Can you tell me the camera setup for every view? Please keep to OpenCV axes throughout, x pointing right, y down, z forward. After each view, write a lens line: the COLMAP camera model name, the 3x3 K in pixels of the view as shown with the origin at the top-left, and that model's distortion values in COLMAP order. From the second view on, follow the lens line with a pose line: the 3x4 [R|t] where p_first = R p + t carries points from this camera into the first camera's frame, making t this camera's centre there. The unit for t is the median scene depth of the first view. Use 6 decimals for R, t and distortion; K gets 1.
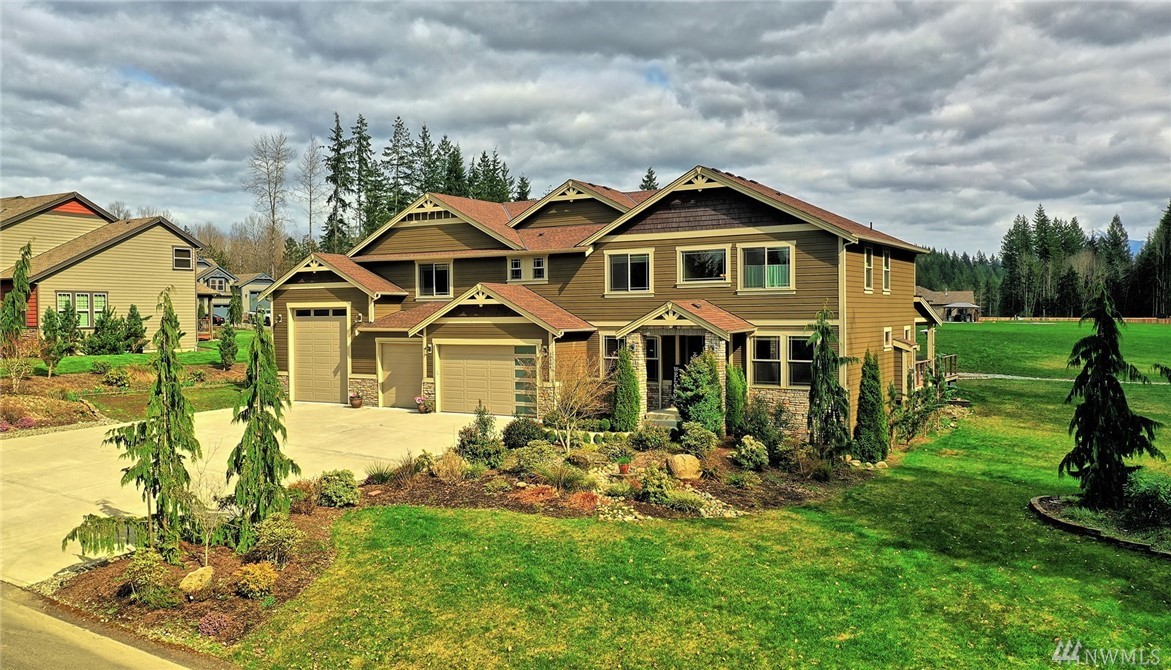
lens RADIAL K [[953.8, 0, 574.9], [0, 953.8, 331.4], [0, 0, 1]] dist [0.014170, 0.005599]
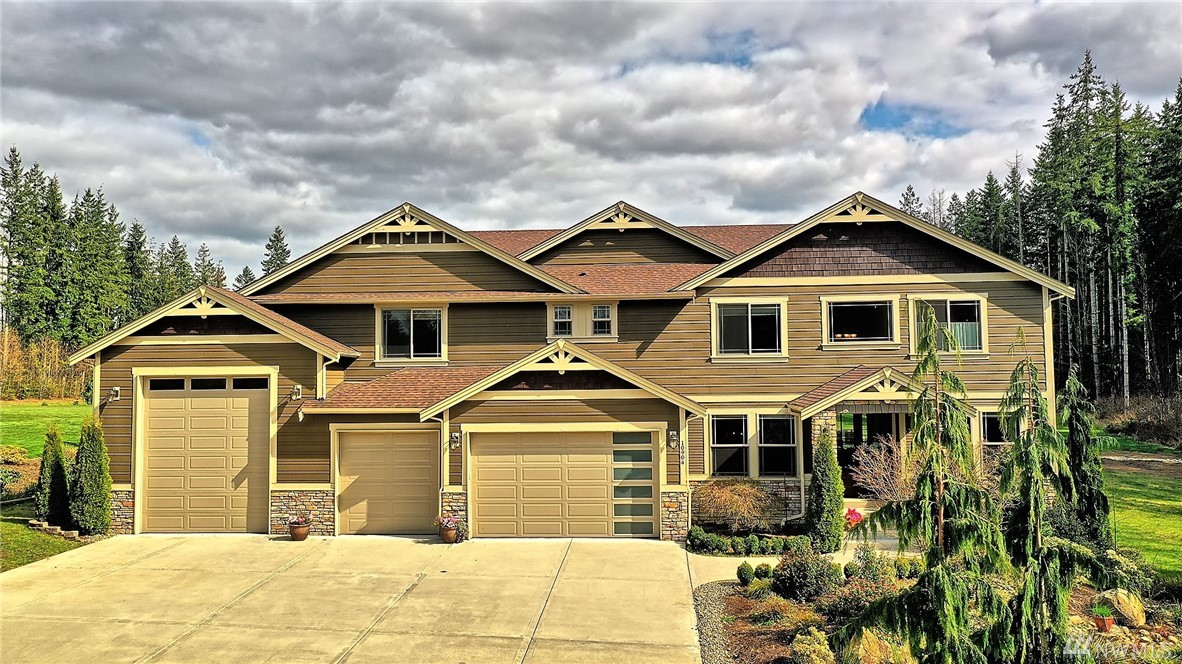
lens RADIAL K [[928.3, 0, 591.1], [0, 928.3, 330.6], [0, 0, 1]] dist [0.001928, -0.016713]
pose [[0.879466, 0.026654, 0.475214, -0.362079], [0.010765, 0.997061, -0.075845, -0.006465], [-0.475840, 0.071819, 0.876595, 0.394194]]
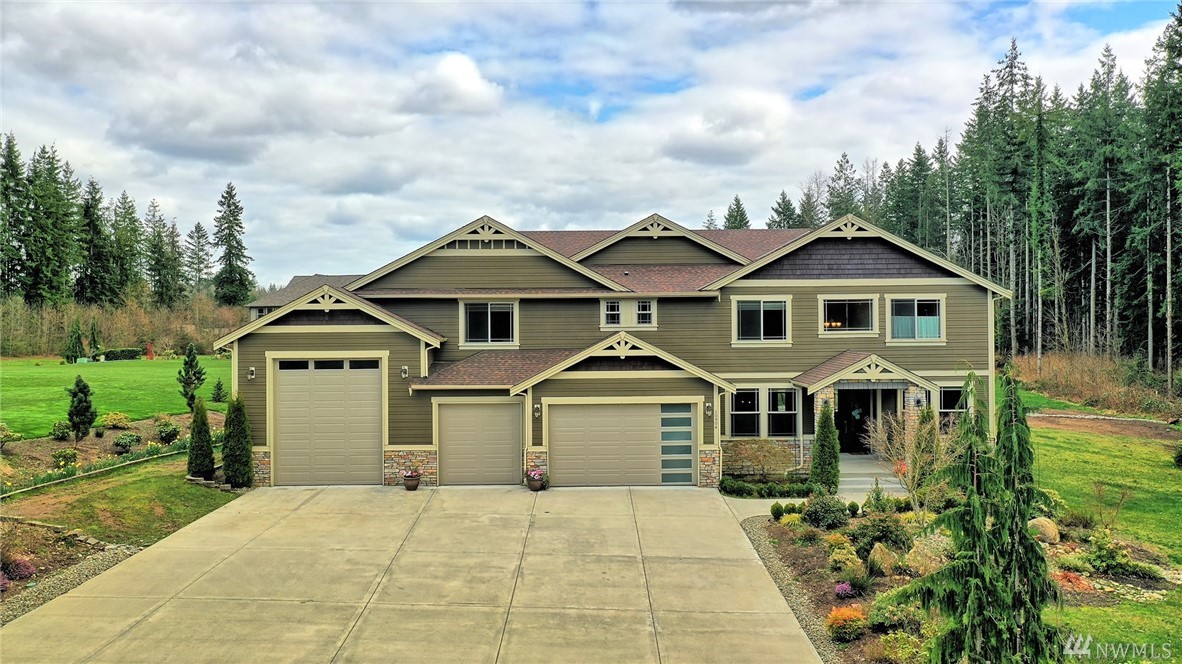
lens RADIAL K [[928.3, 0, 588.6], [0, 928.3, 330.2], [0, 0, 1]] dist [0.001928, -0.016713]
pose [[0.841045, 0.004030, 0.540950, -0.529771], [0.009575, 0.999705, -0.022335, -0.030827], [-0.540880, 0.023964, 0.840758, 0.304132]]
